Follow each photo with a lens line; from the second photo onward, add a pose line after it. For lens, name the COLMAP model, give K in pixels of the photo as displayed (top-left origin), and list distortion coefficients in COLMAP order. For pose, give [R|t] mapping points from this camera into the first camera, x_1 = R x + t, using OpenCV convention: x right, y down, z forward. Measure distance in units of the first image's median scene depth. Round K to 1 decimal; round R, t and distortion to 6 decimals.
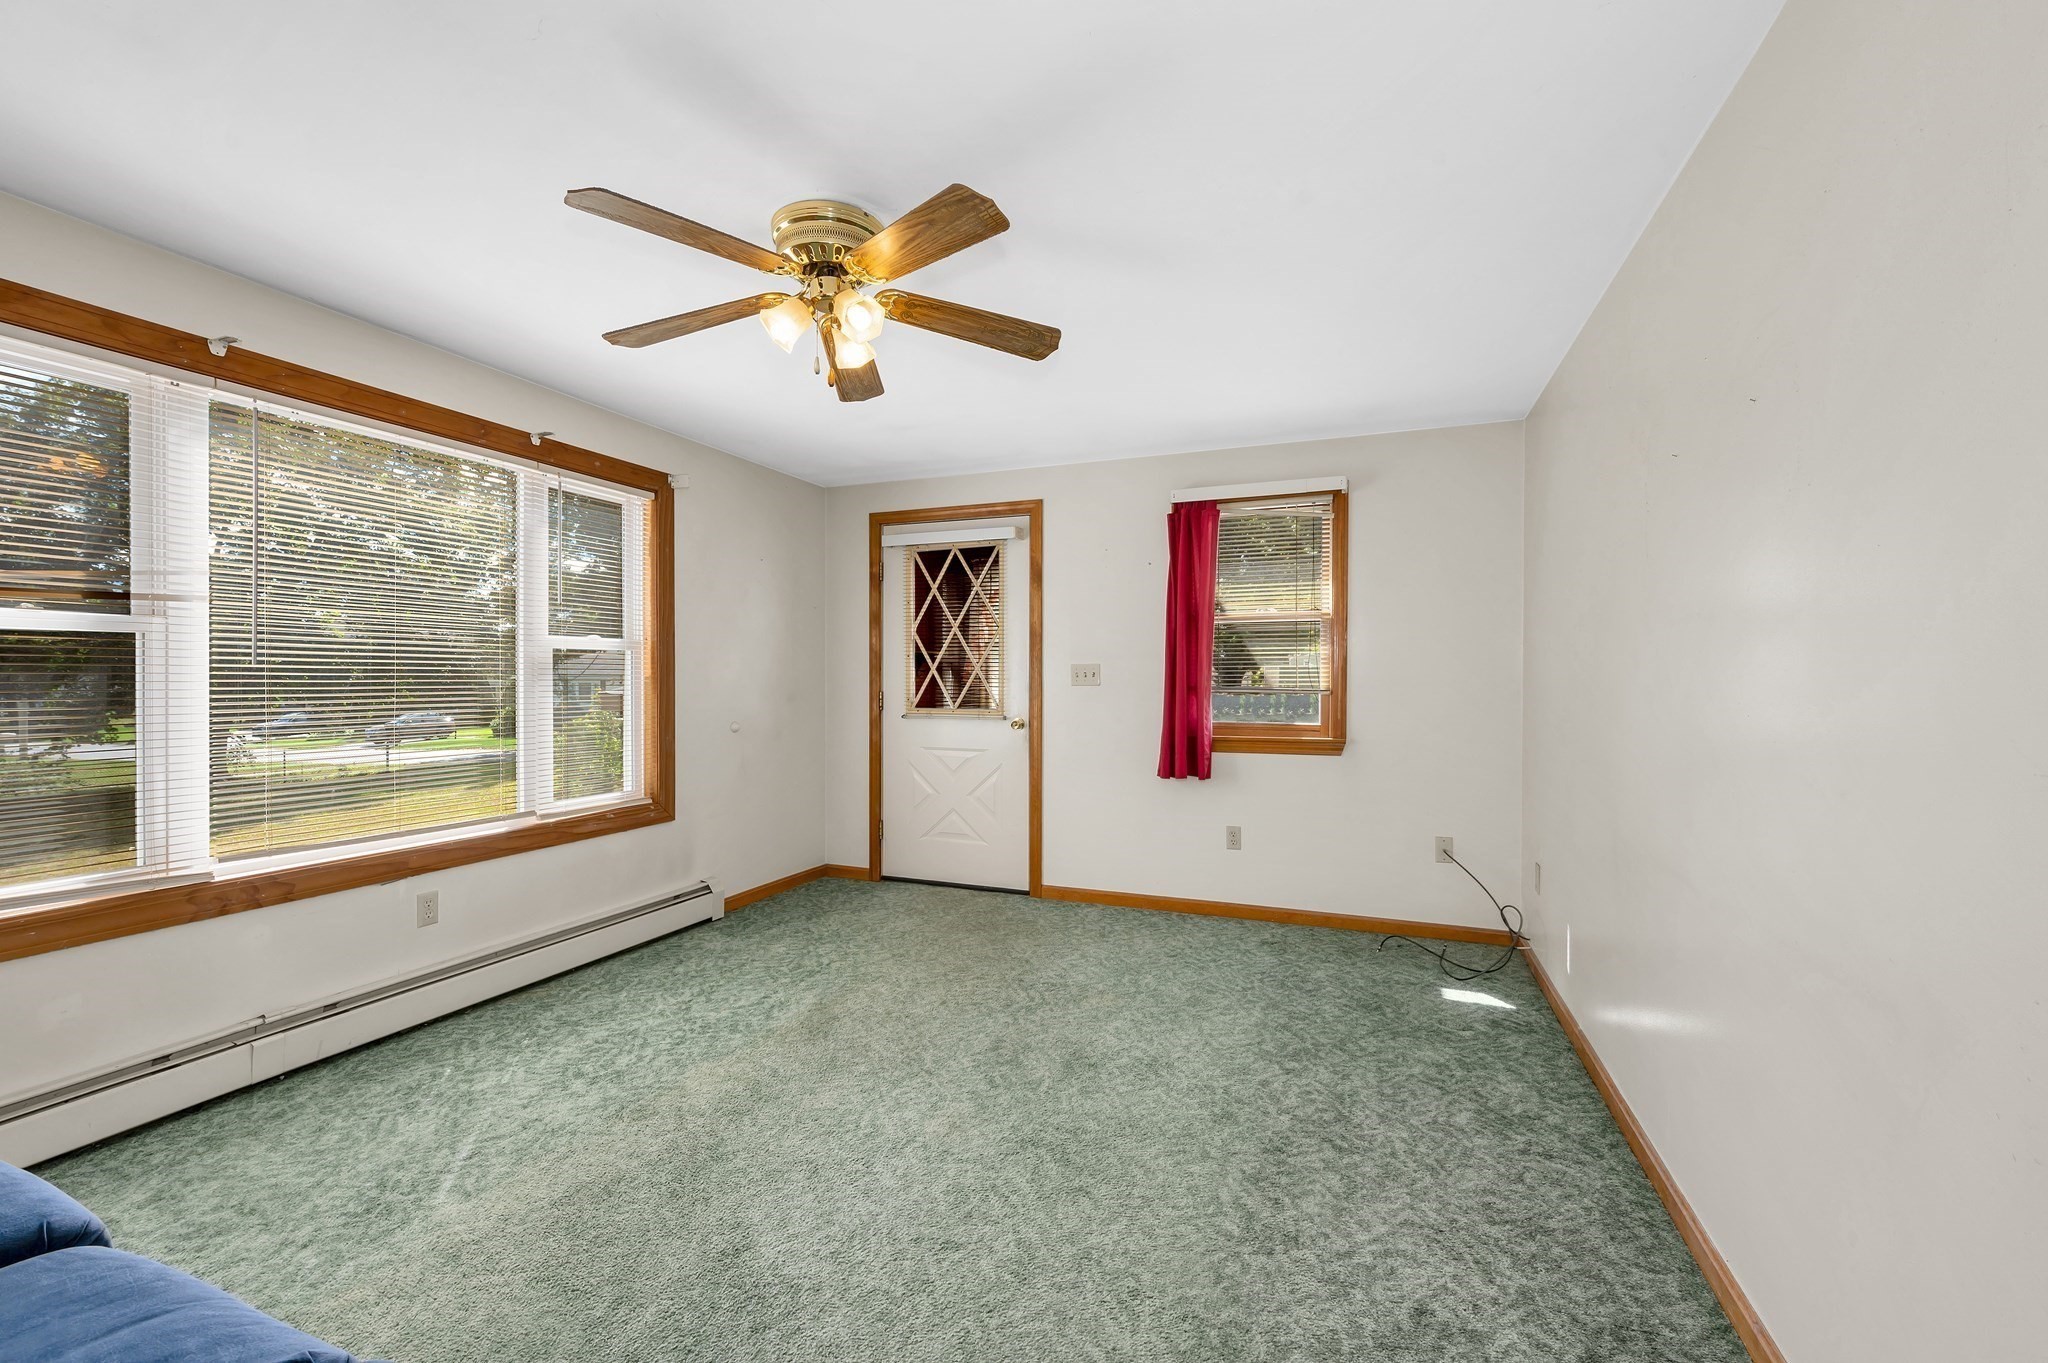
lens RADIAL K [[848.3, 0, 1020.4], [0, 848.3, 686.9], [0, 0, 1]] dist [0.001181, -0.000036]
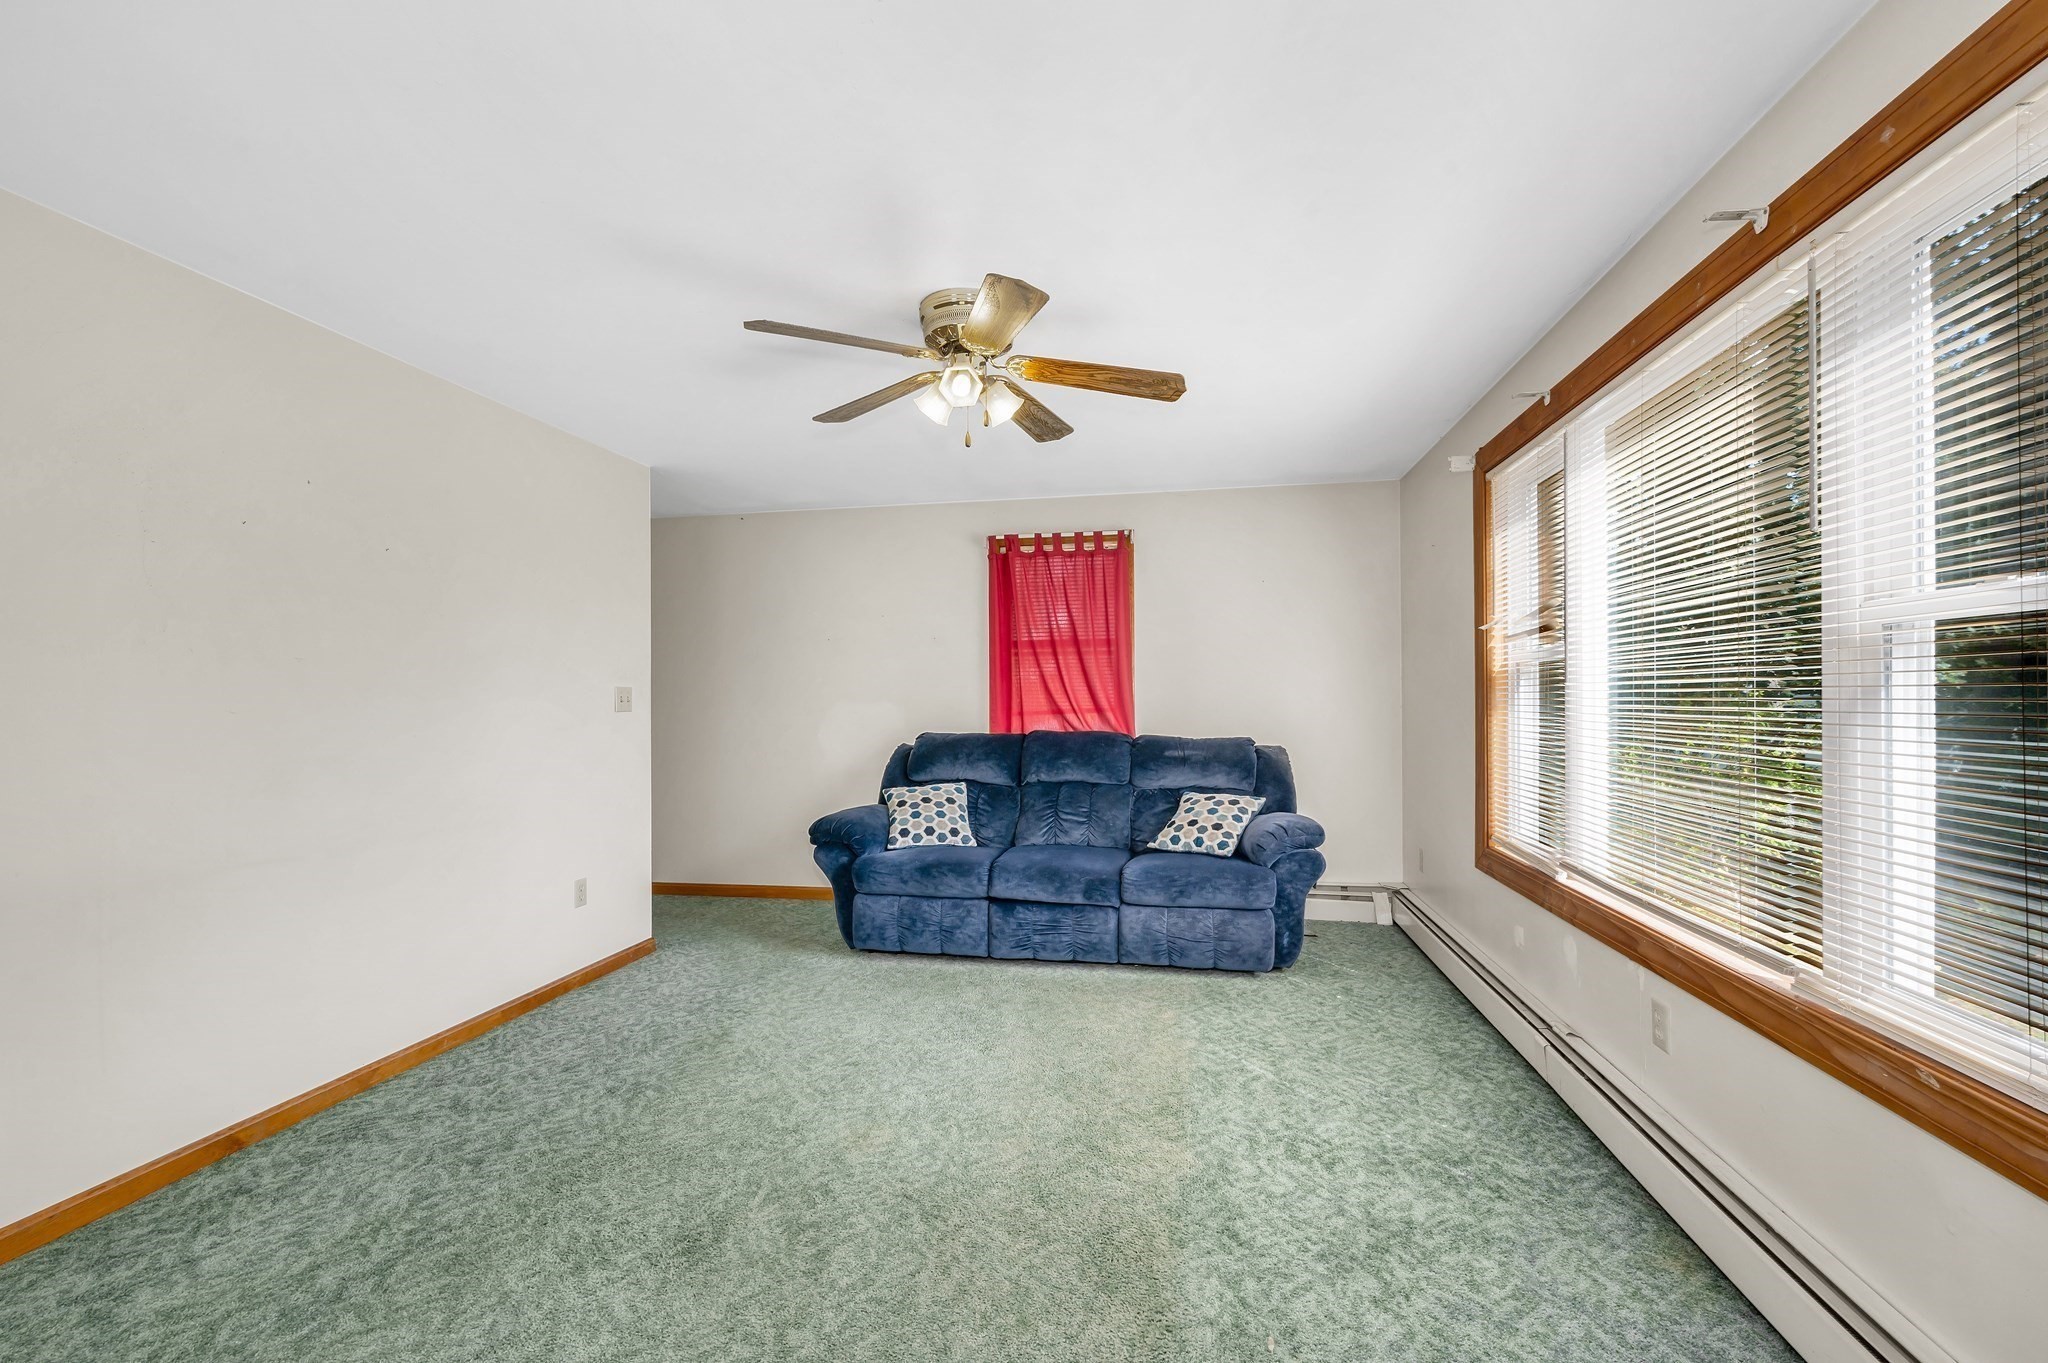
lens RADIAL K [[846.4, 0, 1036.9], [0, 846.4, 697.6], [0, 0, 1]] dist [0.000221, -0.000414]
pose [[-0.978374, 0.007205, -0.206716, -0.045305], [0.005435, 0.999944, 0.009131, -0.012032], [0.206770, 0.007810, -0.978358, 1.238257]]
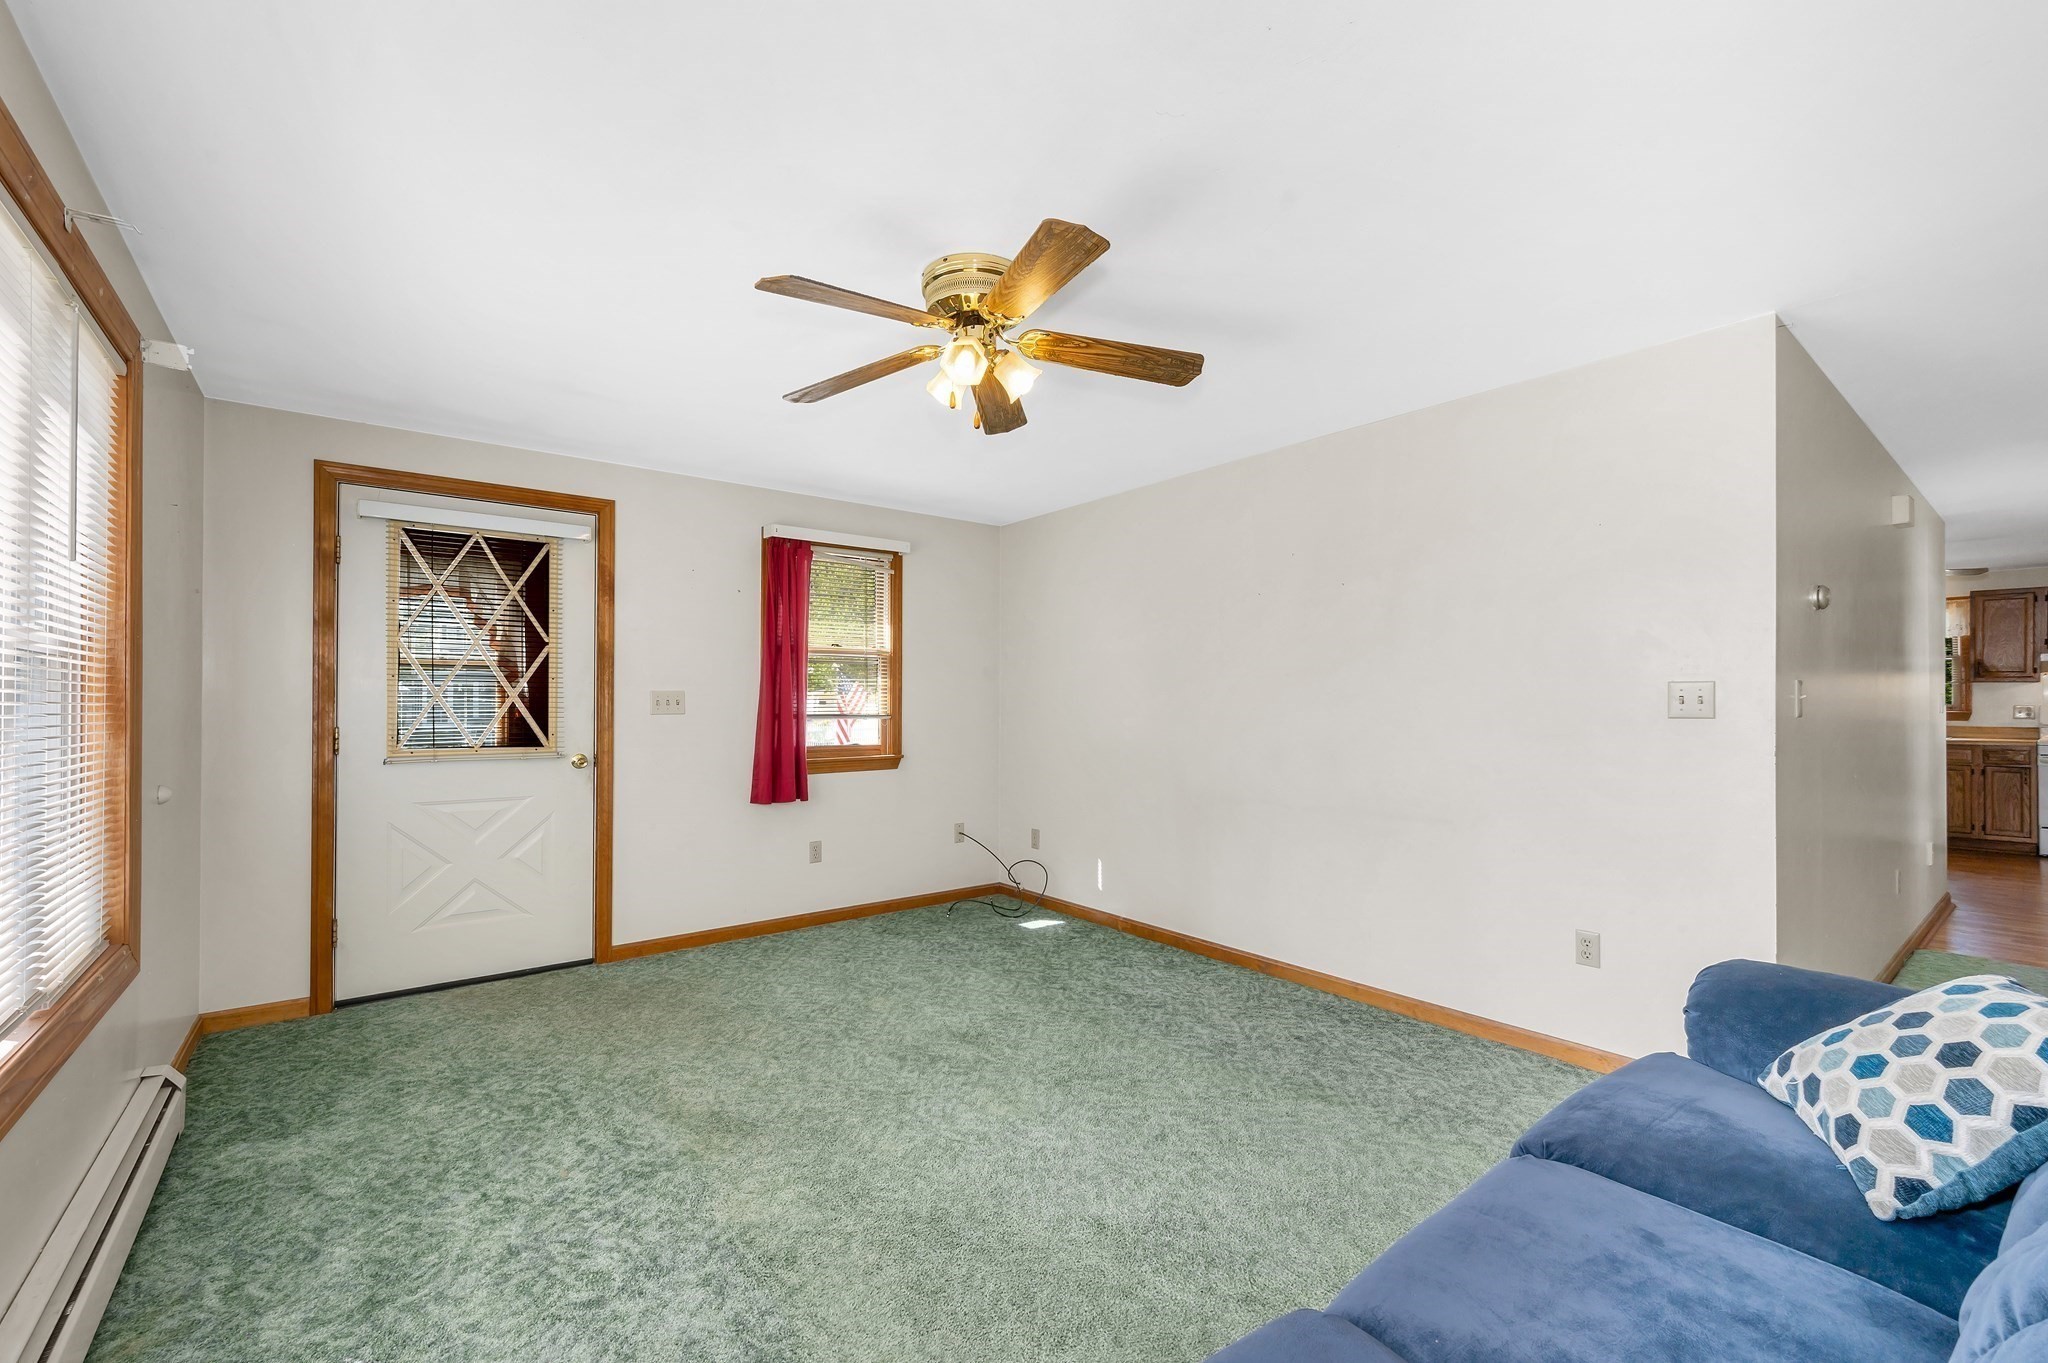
lens RADIAL K [[846.4, 0, 1036.9], [0, 846.4, 697.6], [0, 0, 1]] dist [0.000221, -0.000414]
pose [[0.486618, 0.003916, 0.873606, -0.639078], [0.010252, 0.999896, -0.010192, -0.007528], [-0.873555, 0.013916, 0.486527, 0.247491]]
